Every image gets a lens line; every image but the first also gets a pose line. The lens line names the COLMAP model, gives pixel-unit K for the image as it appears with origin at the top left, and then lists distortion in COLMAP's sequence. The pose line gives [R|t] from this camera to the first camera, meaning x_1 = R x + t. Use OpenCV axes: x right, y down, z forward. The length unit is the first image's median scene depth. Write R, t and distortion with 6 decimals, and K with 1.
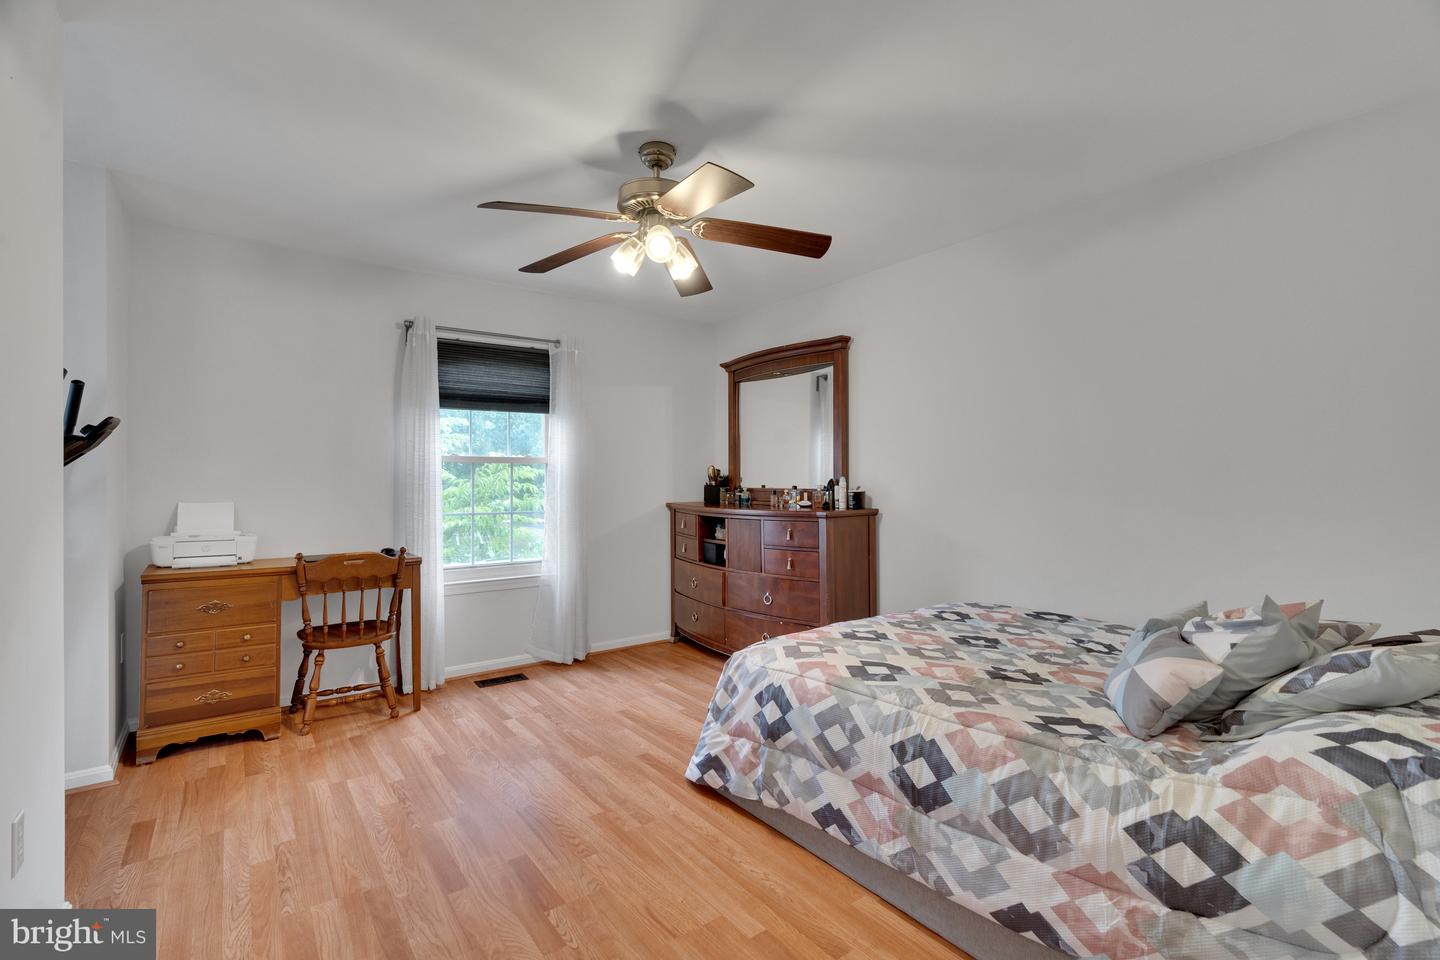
lens RADIAL K [[655.2, 0, 719.4], [0, 655.2, 481.1], [0, 0, 1]] dist [0.000670, 0.000037]
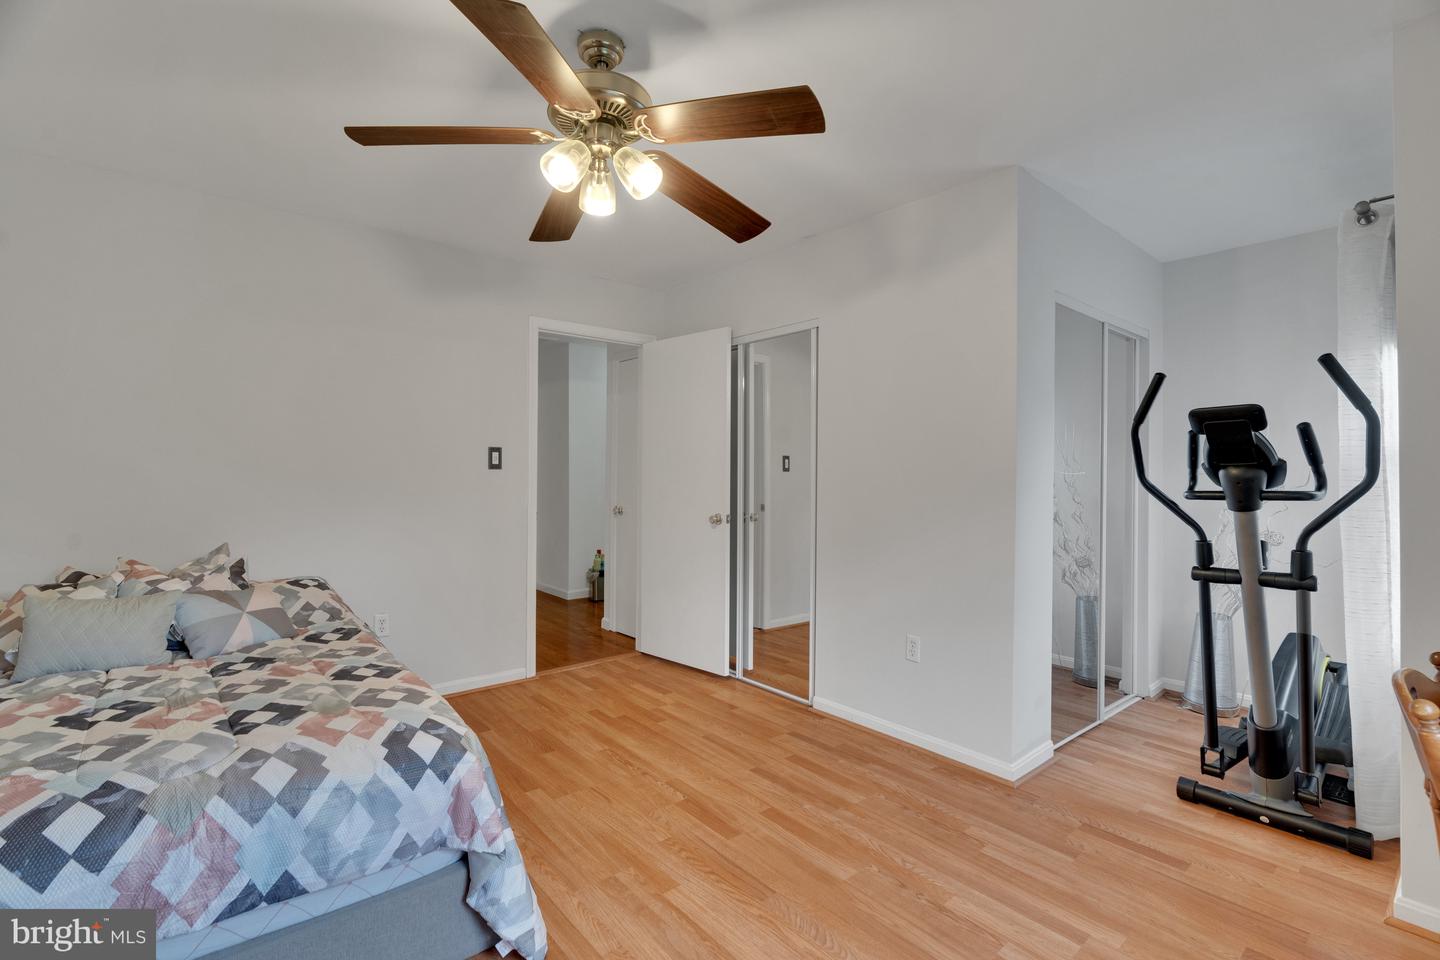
lens RADIAL K [[655.2, 0, 720.7], [0, 655.2, 476.9], [0, 0, 1]] dist [0.000670, 0.000037]
pose [[-0.998987, -0.009810, -0.043907, -0.222532], [-0.009597, 0.999941, -0.005056, 0.010267], [0.043954, -0.004630, -0.999023, 1.930740]]
